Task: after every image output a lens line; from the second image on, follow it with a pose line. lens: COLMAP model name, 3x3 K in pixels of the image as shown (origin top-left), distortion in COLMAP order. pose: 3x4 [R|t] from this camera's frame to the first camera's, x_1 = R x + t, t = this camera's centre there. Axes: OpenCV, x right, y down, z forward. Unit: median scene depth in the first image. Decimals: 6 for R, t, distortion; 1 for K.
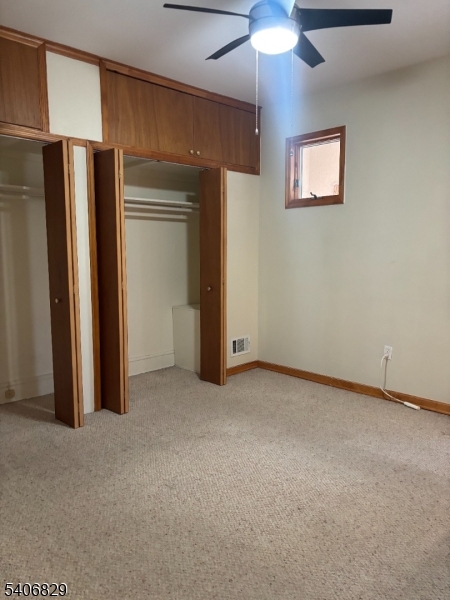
lens RADIAL K [[460.6, 0, 221.9], [0, 460.6, 309.2], [0, 0, 1]] dist [0.065358, -0.061521]
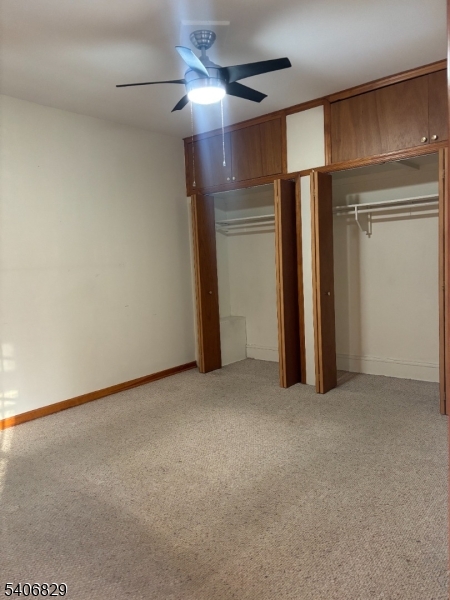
lens RADIAL K [[460.6, 0, 221.9], [0, 460.6, 309.2], [0, 0, 1]] dist [0.065358, -0.061521]
pose [[0.094108, 0.099377, -0.990590, 1.033457], [-0.078482, 0.992650, 0.092127, -0.087161], [0.992464, 0.069073, 0.101215, 0.697848]]
